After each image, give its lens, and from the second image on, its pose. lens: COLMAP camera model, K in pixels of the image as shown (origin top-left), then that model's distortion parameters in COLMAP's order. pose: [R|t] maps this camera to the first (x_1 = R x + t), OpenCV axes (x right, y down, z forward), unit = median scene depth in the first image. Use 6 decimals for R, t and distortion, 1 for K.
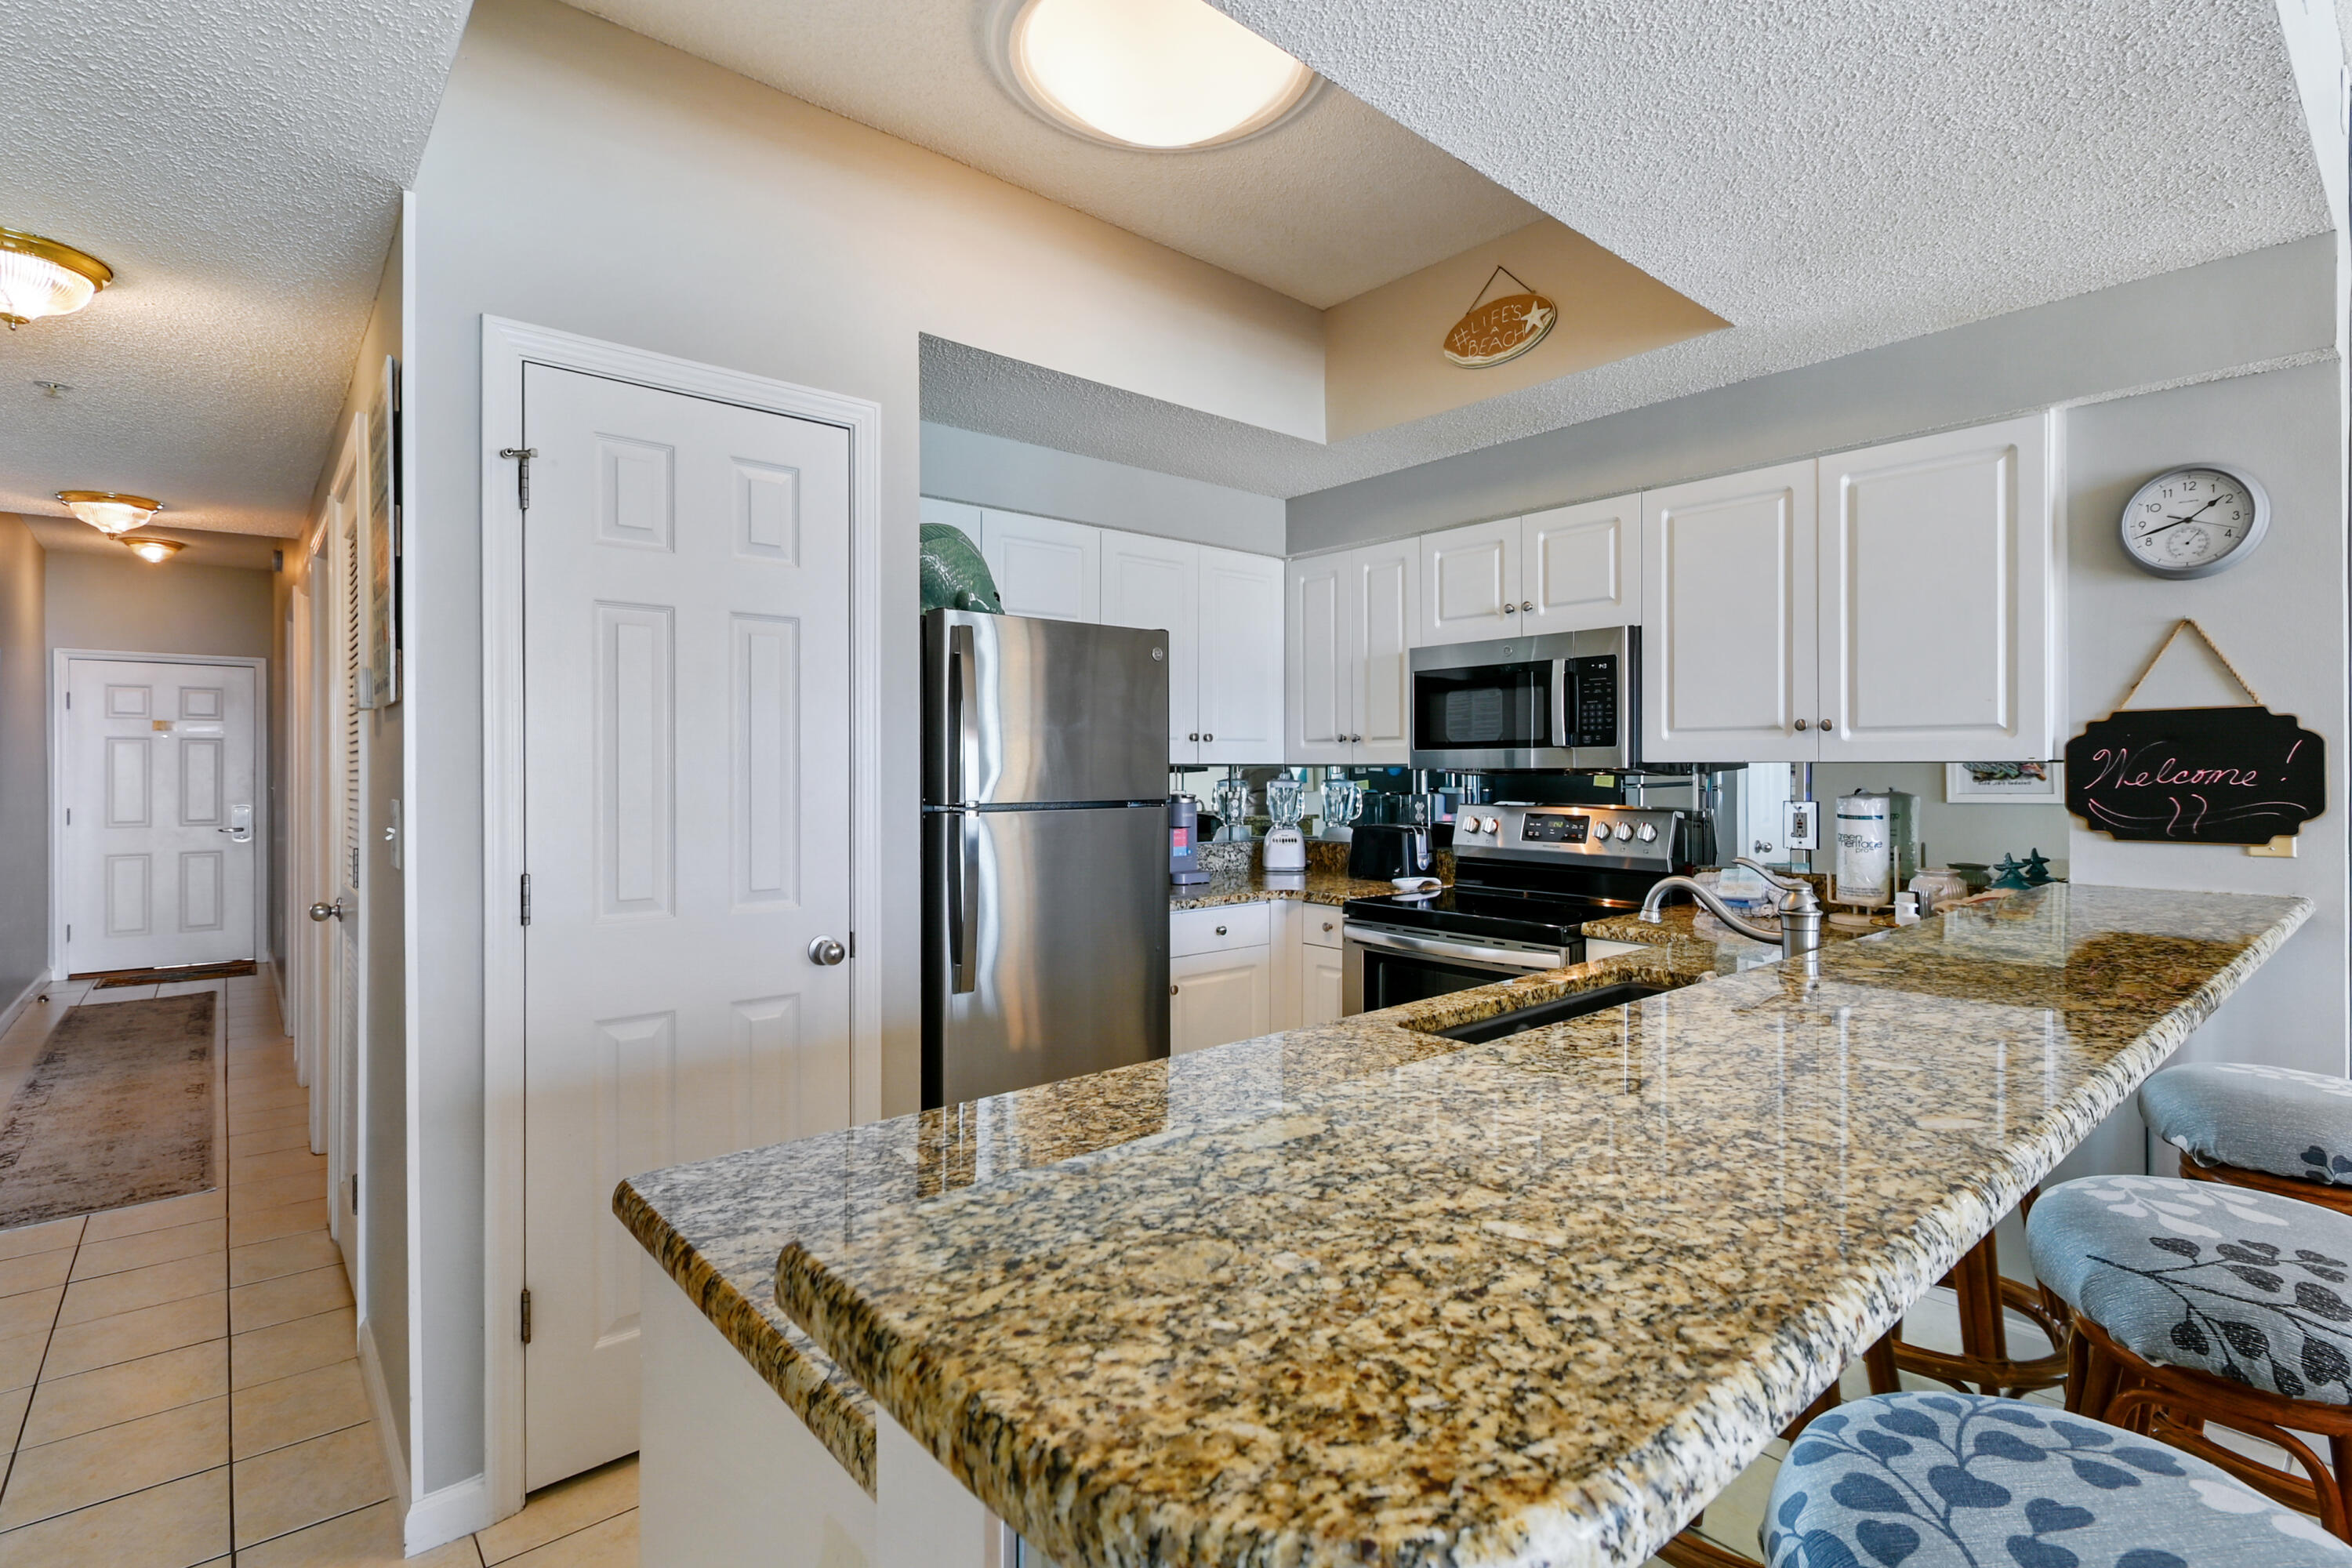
lens RADIAL K [[1087.5, 0, 1197.3], [0, 1087.5, 766.9], [0, 0, 1]] dist [-0.001500, -0.000565]
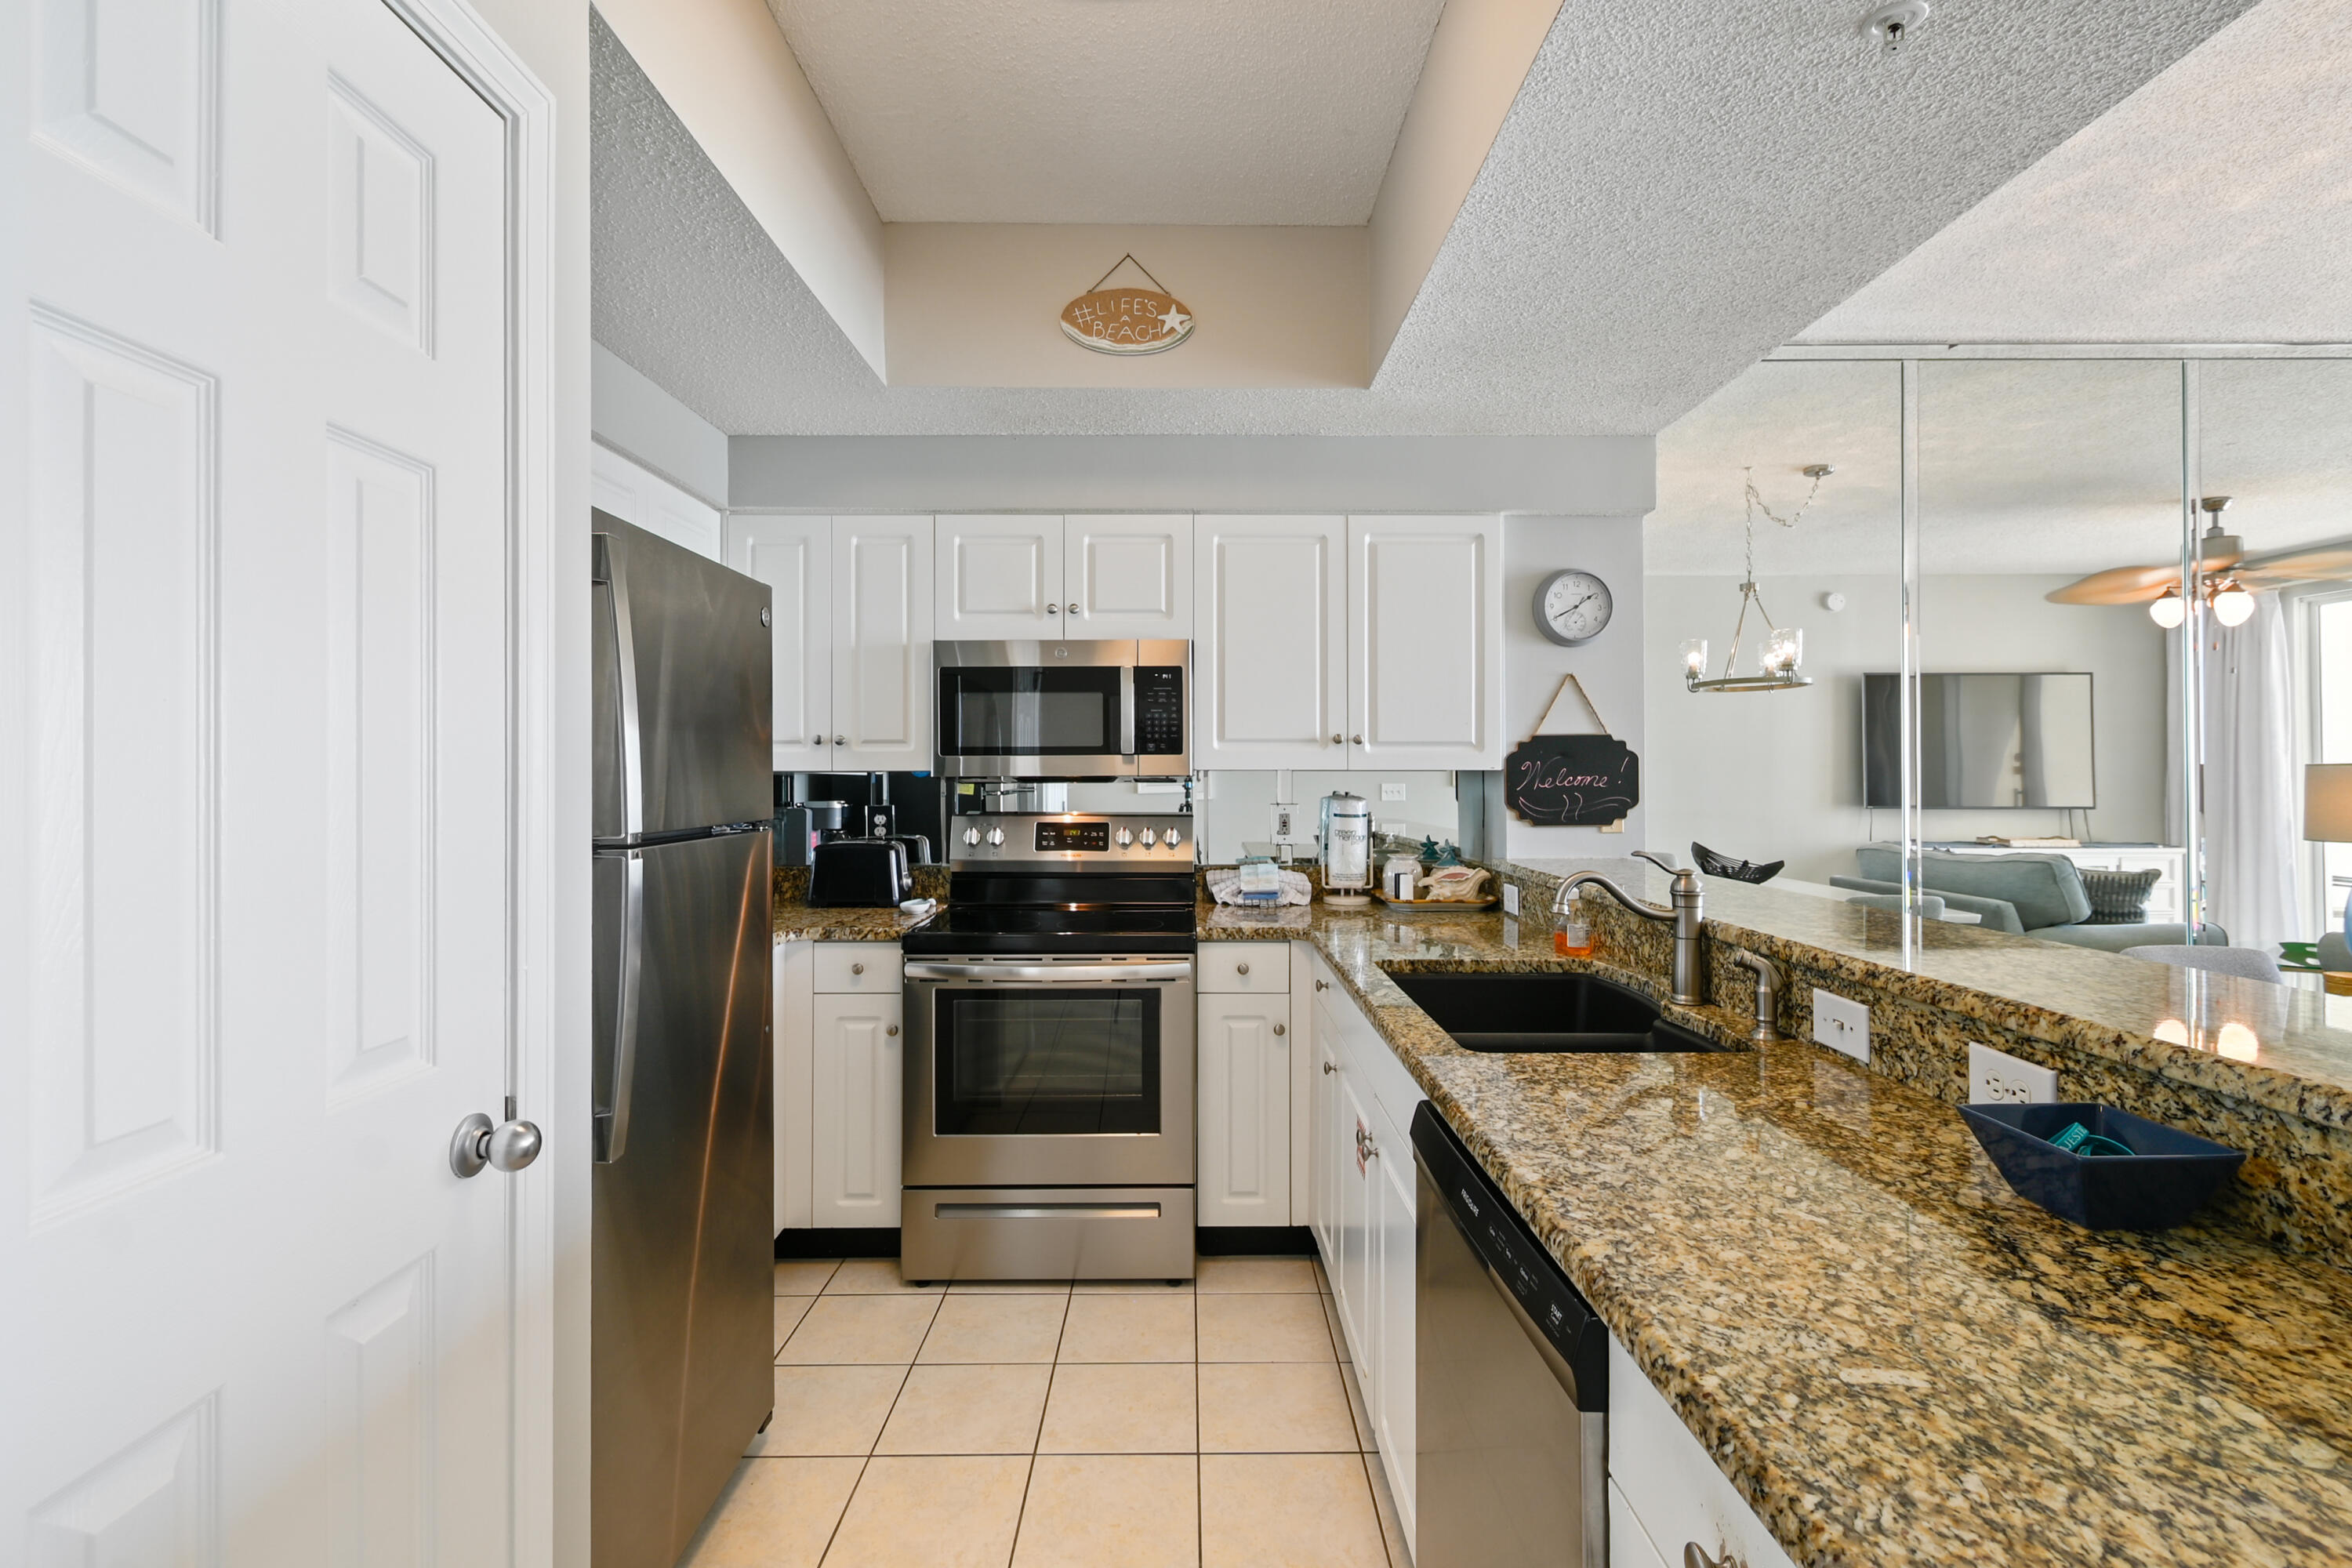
lens RADIAL K [[1047.7, 0, 1186.4], [0, 1047.7, 775.4], [0, 0, 1]] dist [0.009849, -0.005930]
pose [[0.658479, -0.000531, 0.752599, -0.403113], [0.000655, 1.000000, 0.000133, 0.000830], [-0.752599, 0.000406, 0.658479, 0.363874]]
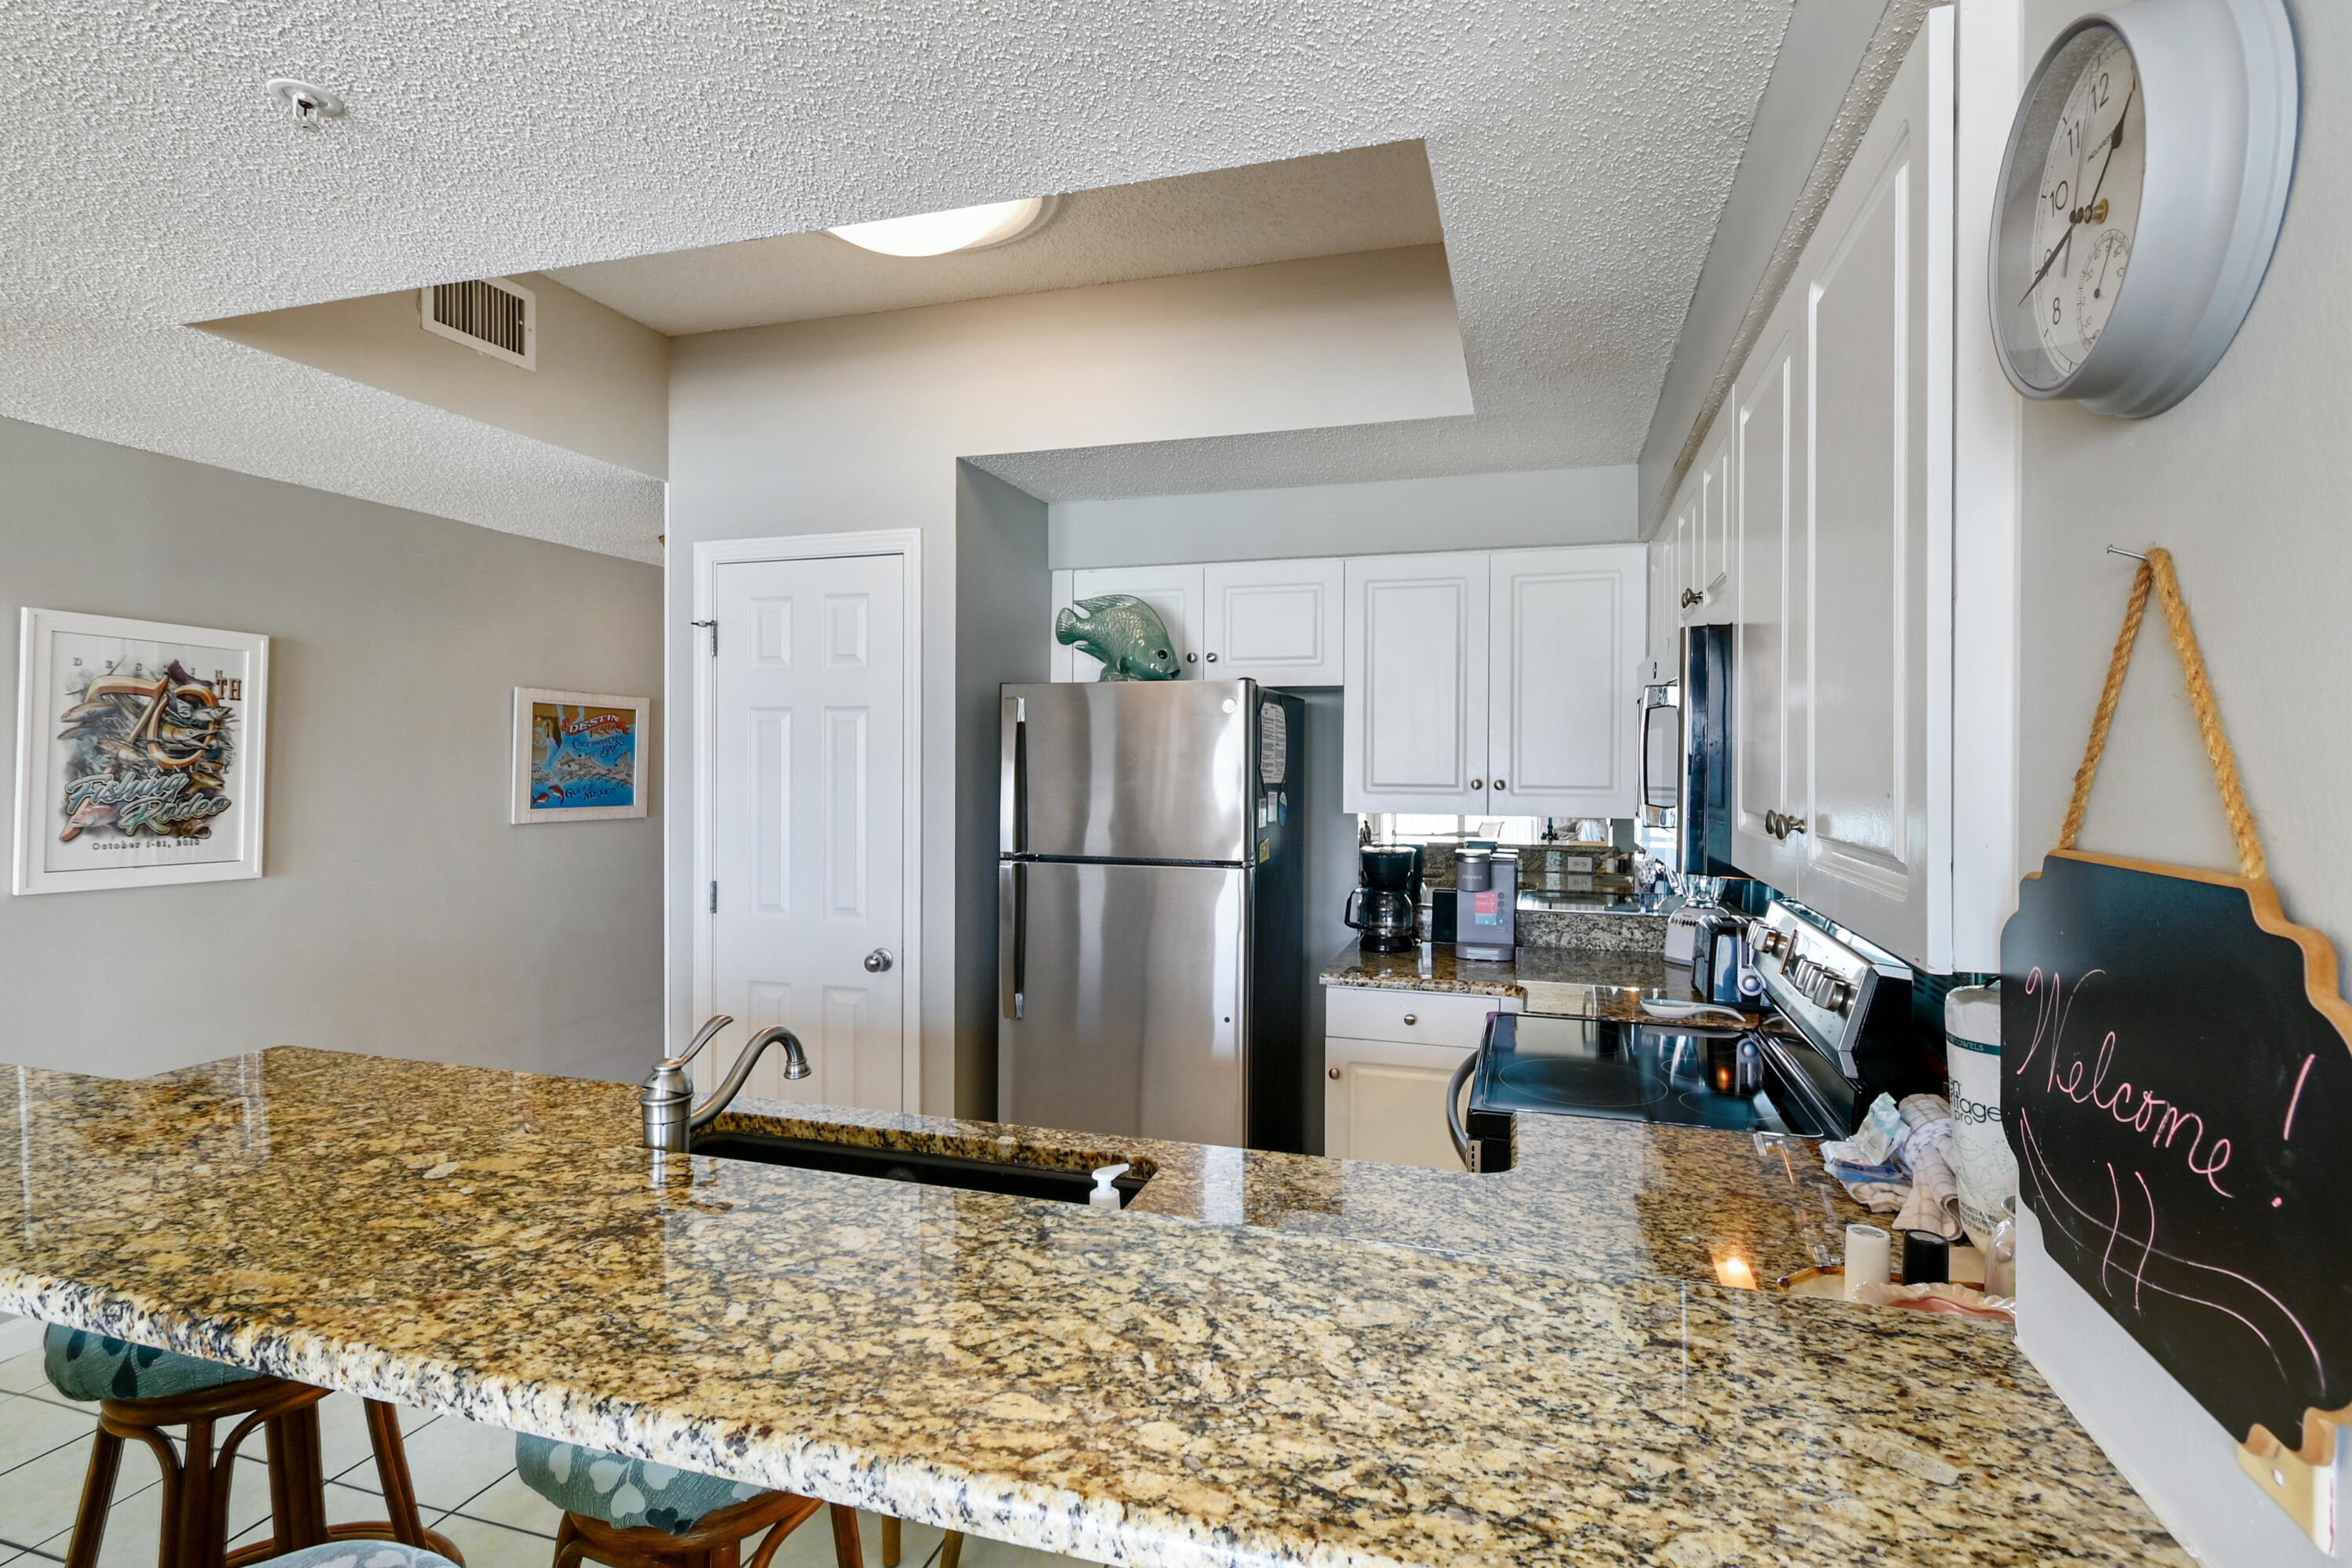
lens RADIAL K [[1087.5, 0, 1197.8], [0, 1087.5, 781.0], [0, 0, 1]] dist [-0.001500, -0.000565]
pose [[0.546754, 0.022164, -0.837000, 0.788344], [-0.007136, 0.999737, 0.021812, -0.064196], [0.837263, -0.005953, 0.546768, 0.498100]]
